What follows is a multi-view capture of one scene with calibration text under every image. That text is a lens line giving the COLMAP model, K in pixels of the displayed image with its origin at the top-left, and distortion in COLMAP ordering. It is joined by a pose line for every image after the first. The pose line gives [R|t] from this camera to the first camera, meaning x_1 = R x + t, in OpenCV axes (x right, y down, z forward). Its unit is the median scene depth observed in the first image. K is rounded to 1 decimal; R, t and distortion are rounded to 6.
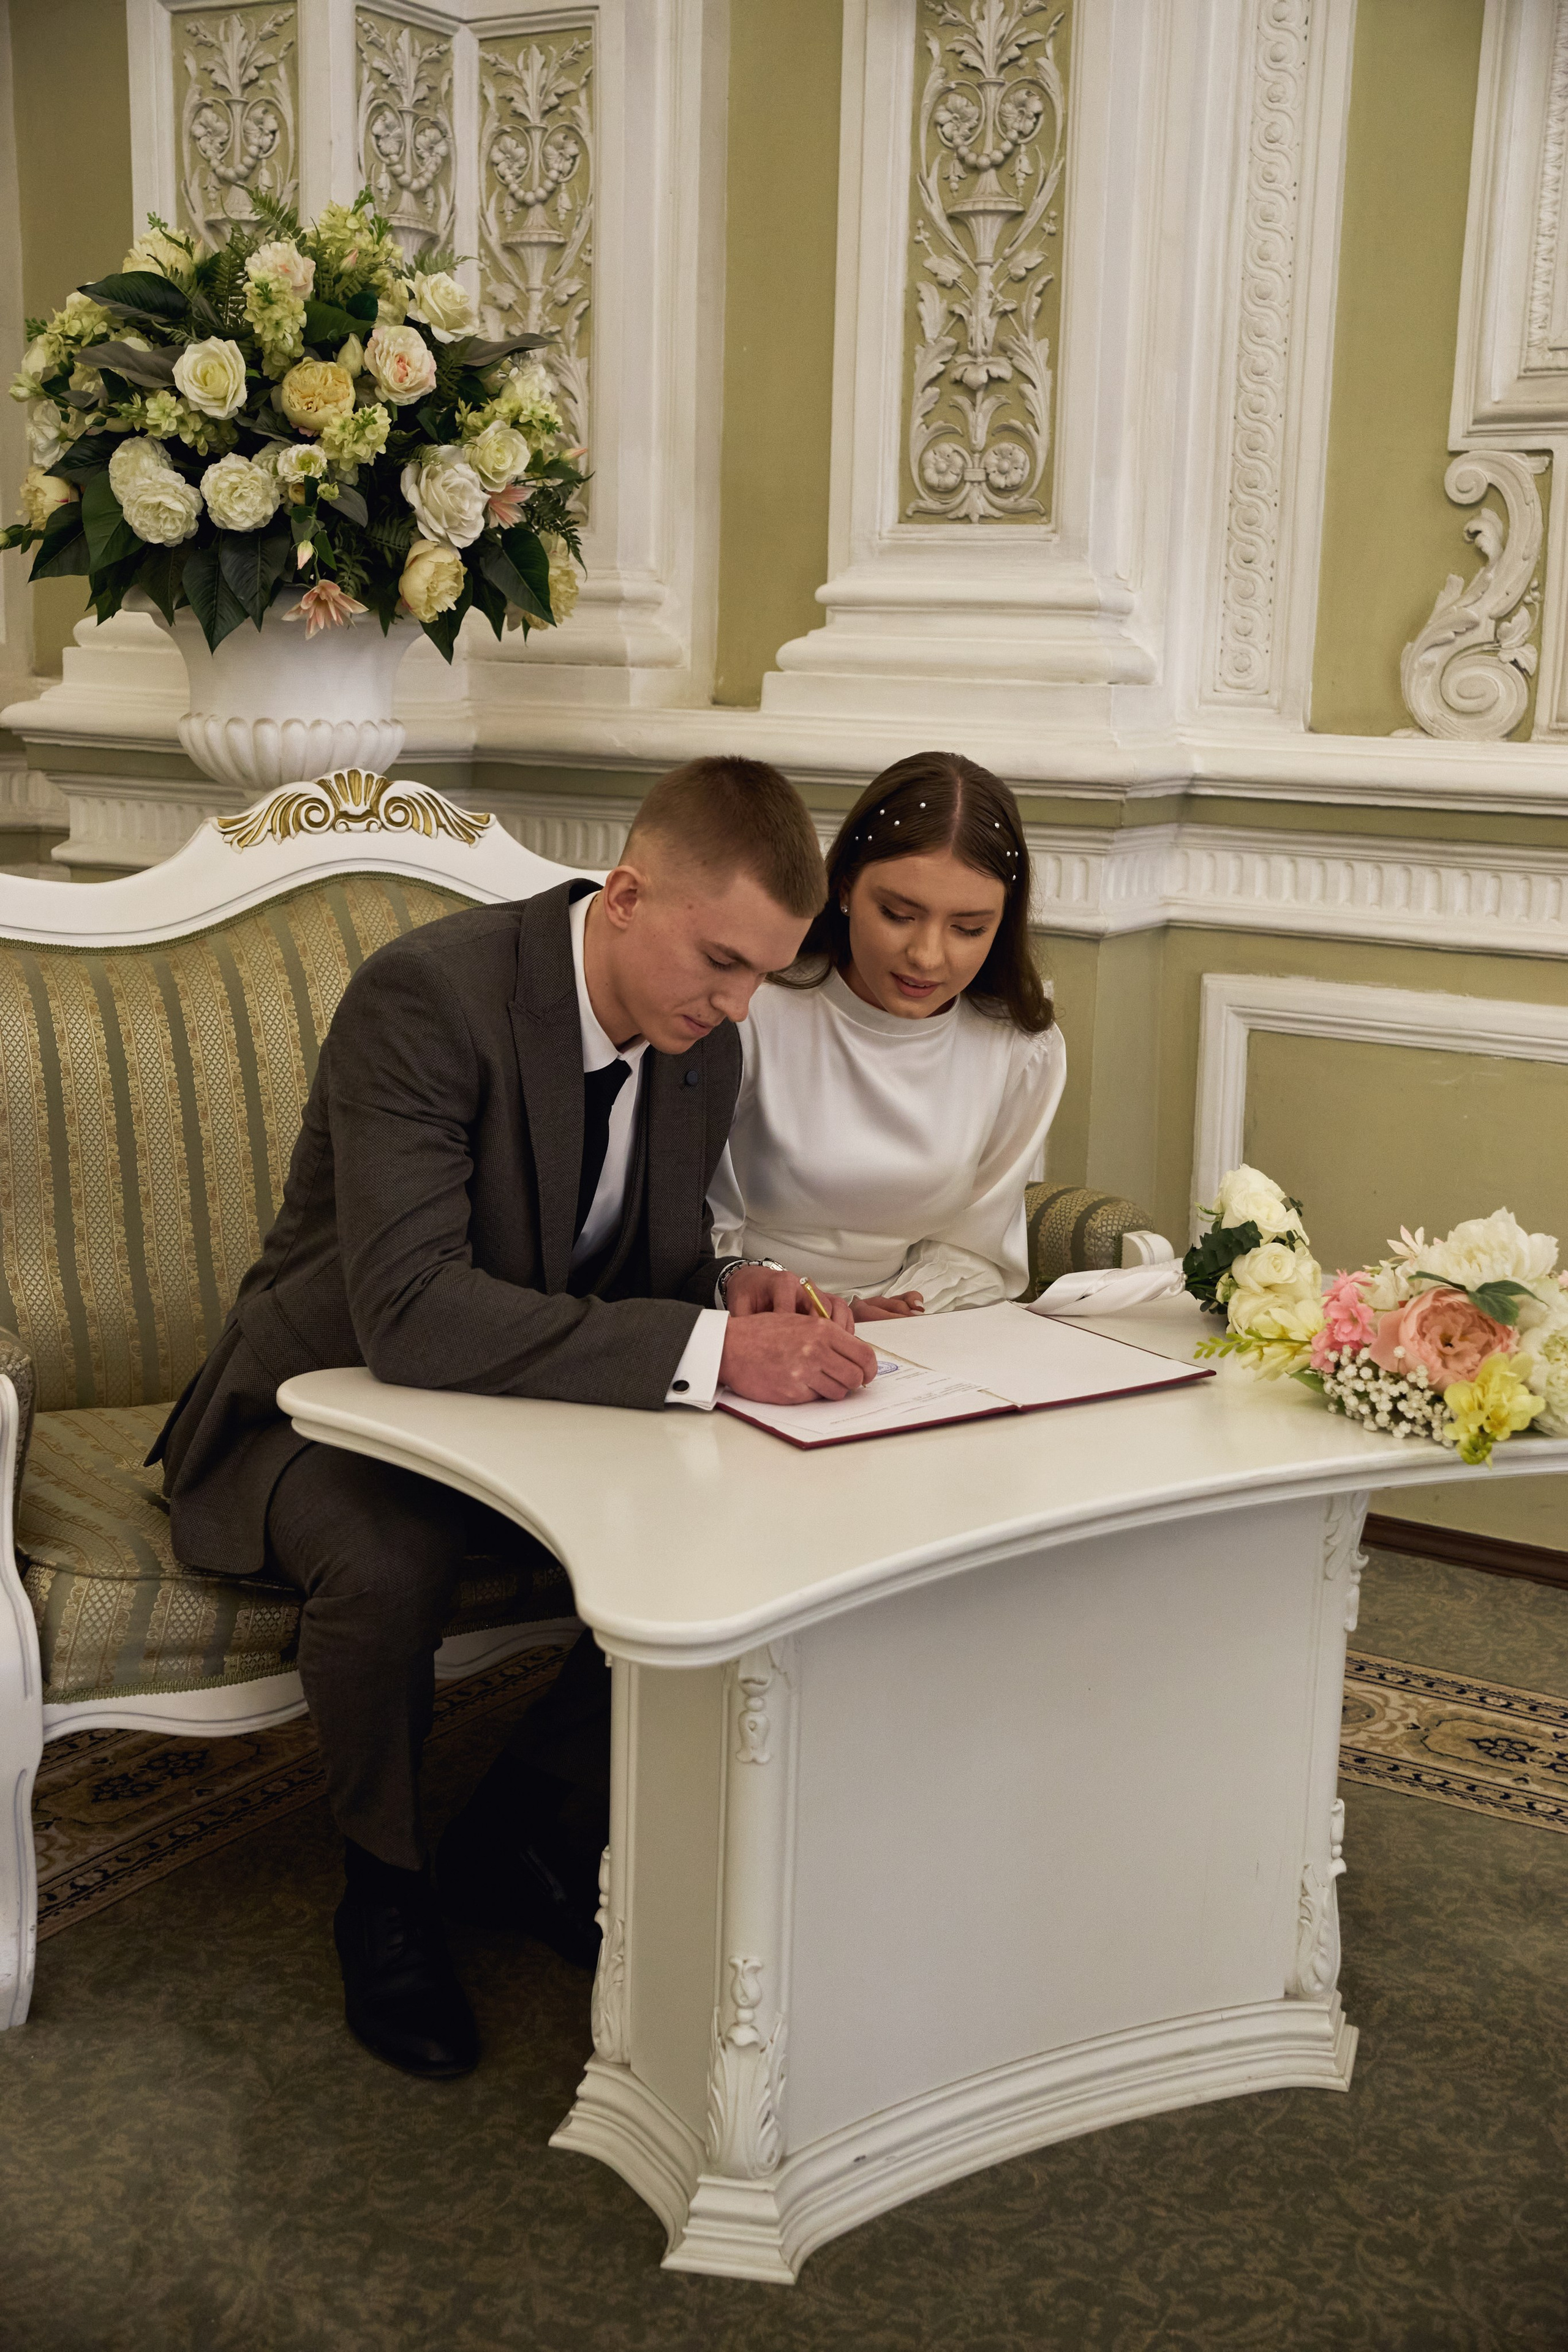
lens RADIAL K [[2673.6, 0, 798.7], [0, 2673.6, 1173.2], [0, 0, 1]] dist [0.004669, 0.000000]
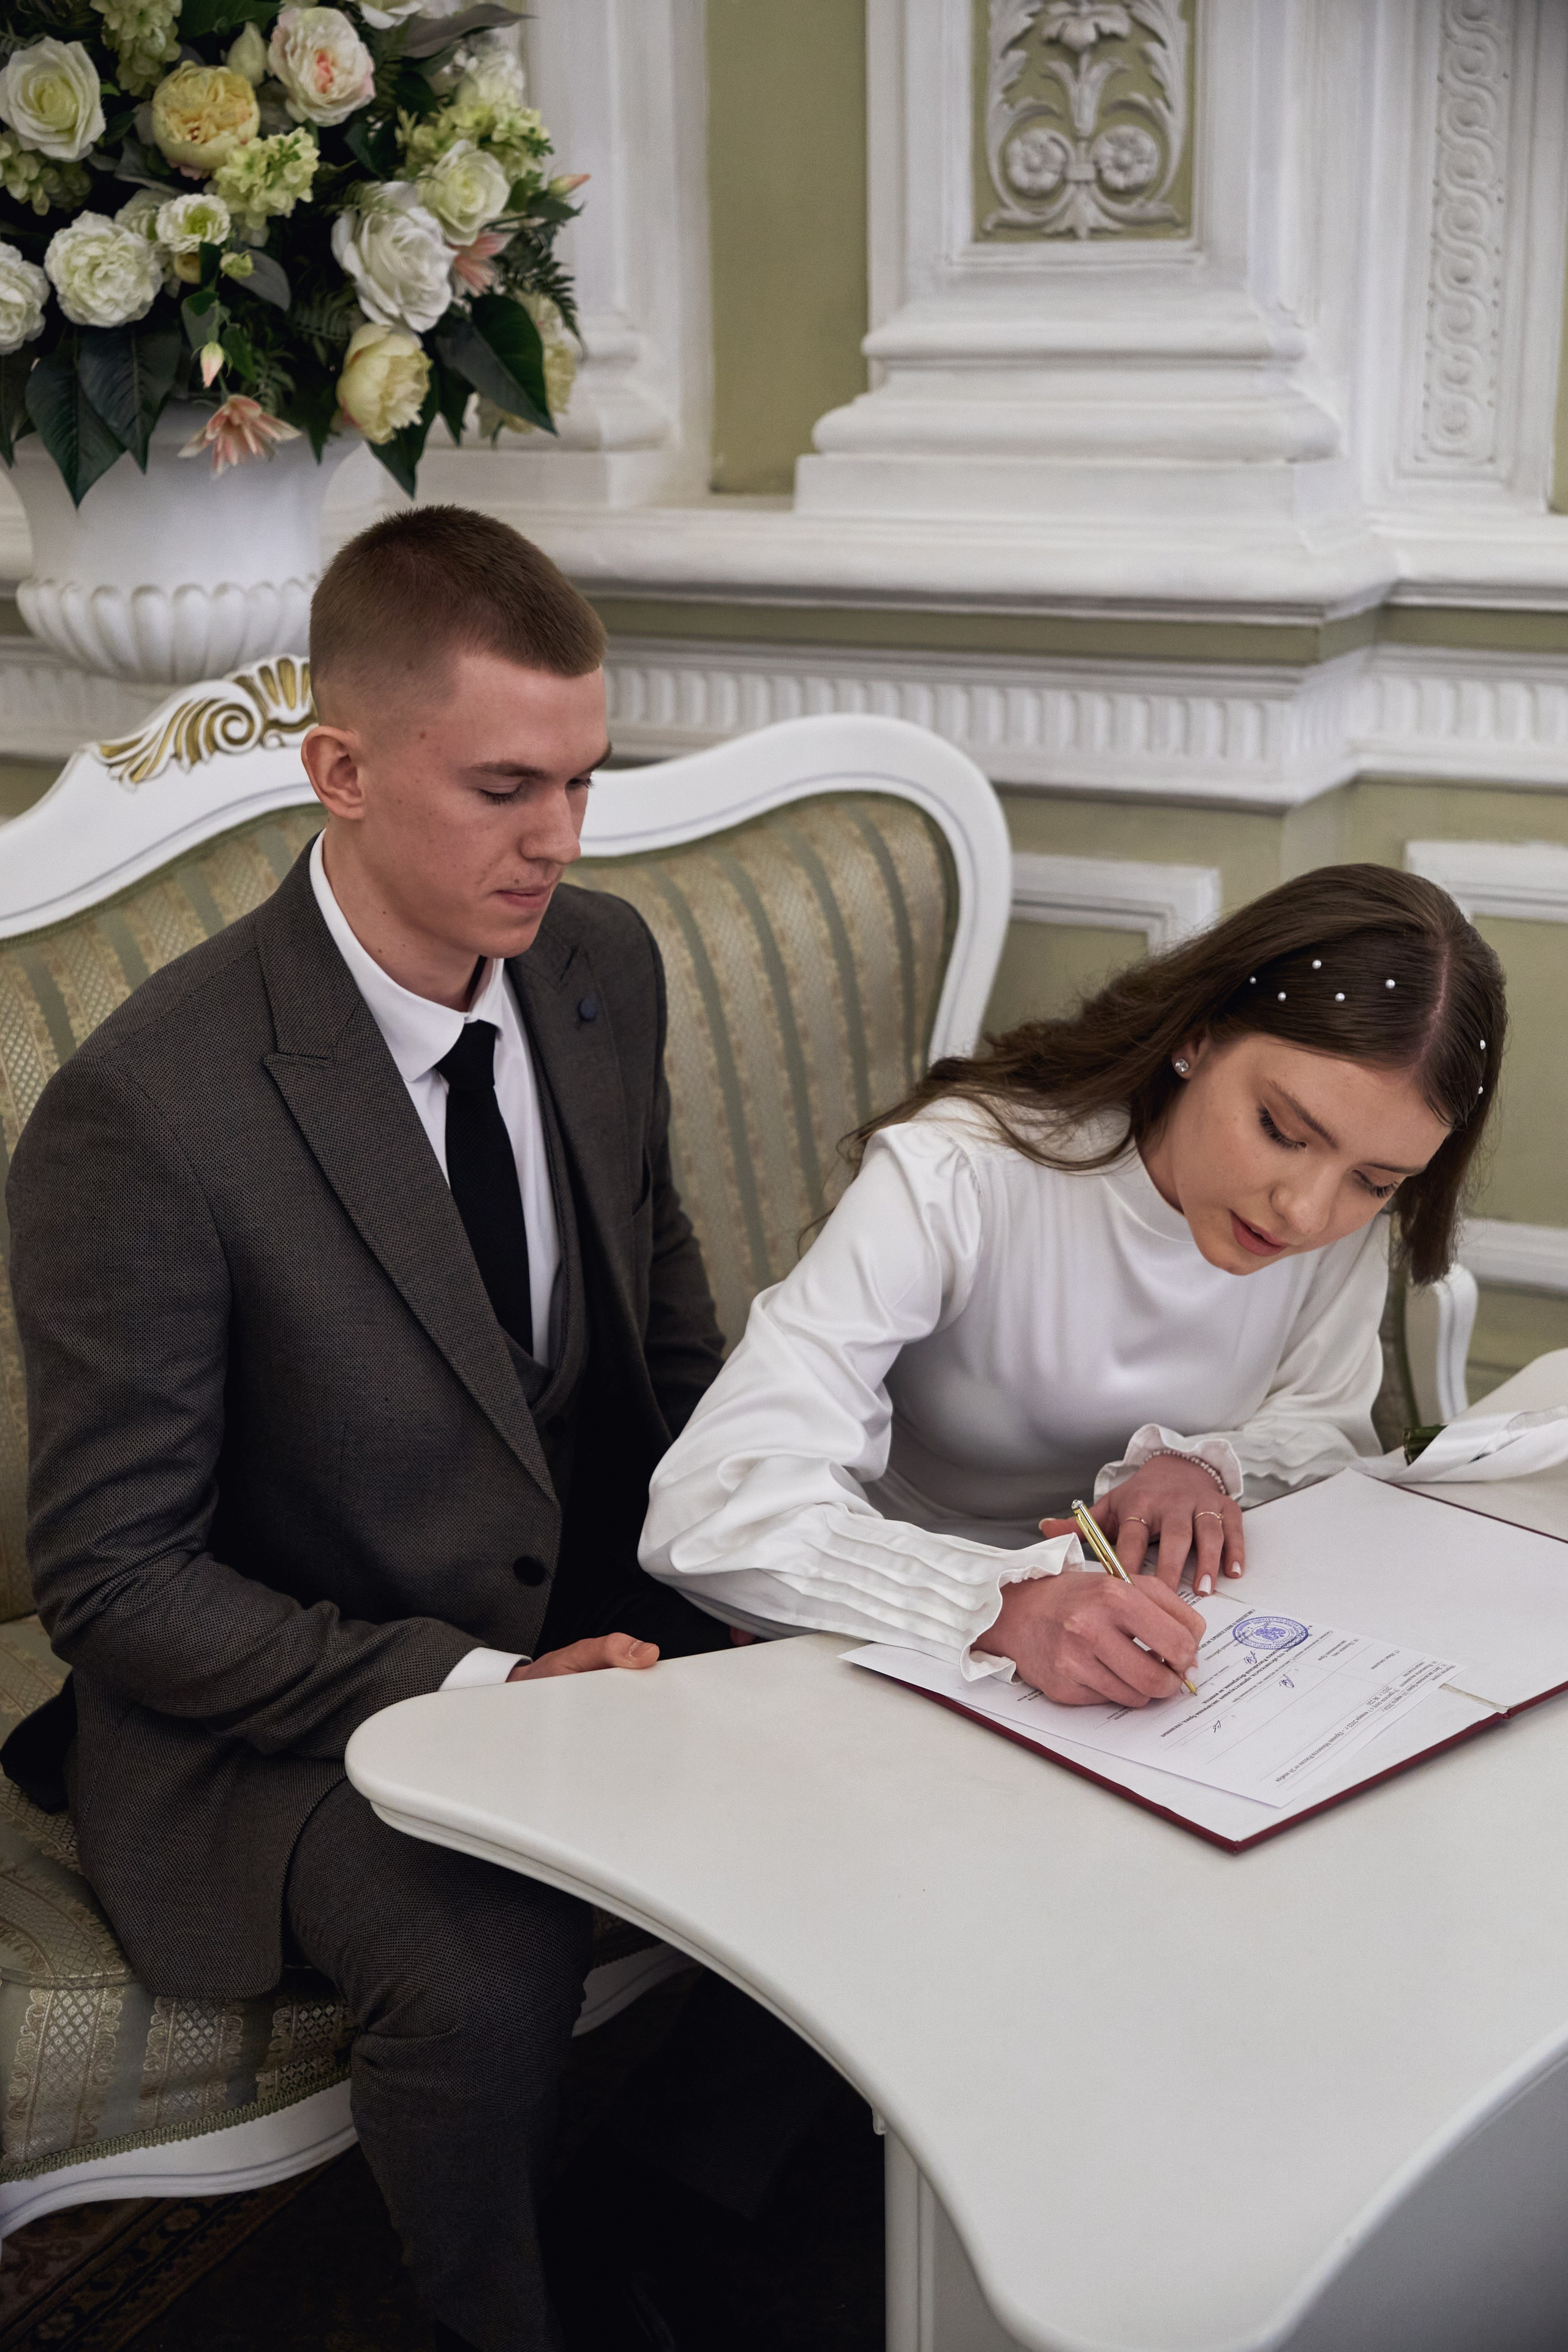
lens RADIAL K [[3025.0, 0, 793.9], [0, 3025.0, 1187.6], [0, 0, 1]] dist [-0.000057, 0.000000]
pose [[0.997445, -0.055443, 0.045047, -0.075181], [0.051066, 0.994347, 0.093095, -0.078521], [-0.049954, -0.090556, 0.994638, 0.188317]]
